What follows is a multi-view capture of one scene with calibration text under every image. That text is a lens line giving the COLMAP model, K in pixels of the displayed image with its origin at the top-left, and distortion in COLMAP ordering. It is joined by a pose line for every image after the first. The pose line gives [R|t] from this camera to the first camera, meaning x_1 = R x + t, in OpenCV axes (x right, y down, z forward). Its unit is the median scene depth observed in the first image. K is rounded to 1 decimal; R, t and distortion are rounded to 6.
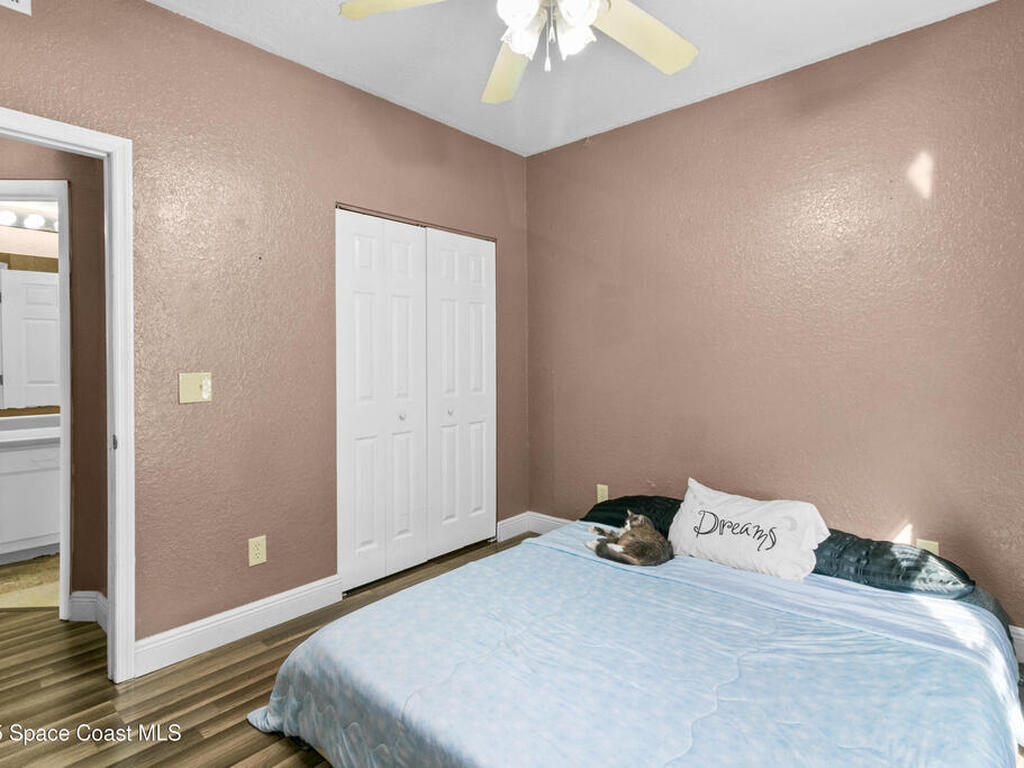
lens RADIAL K [[544.0, 0, 512.4], [0, 544.0, 362.6], [0, 0, 1]] dist [-0.000190, 0.000547]
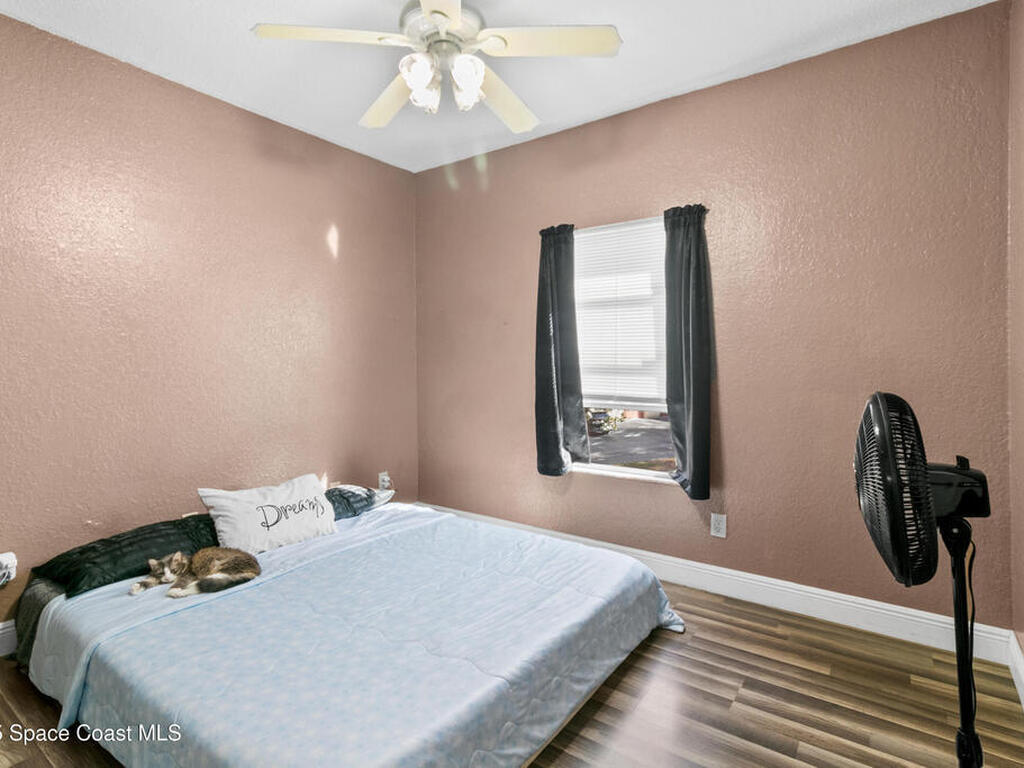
lens RADIAL K [[544.0, 0, 512.4], [0, 544.0, 362.6], [0, 0, 1]] dist [-0.000190, 0.000547]
pose [[-0.105452, -0.015867, 0.994298, -0.820878], [-0.007214, 0.999859, 0.015190, -0.033807], [-0.994398, -0.005571, -0.105551, 0.668994]]
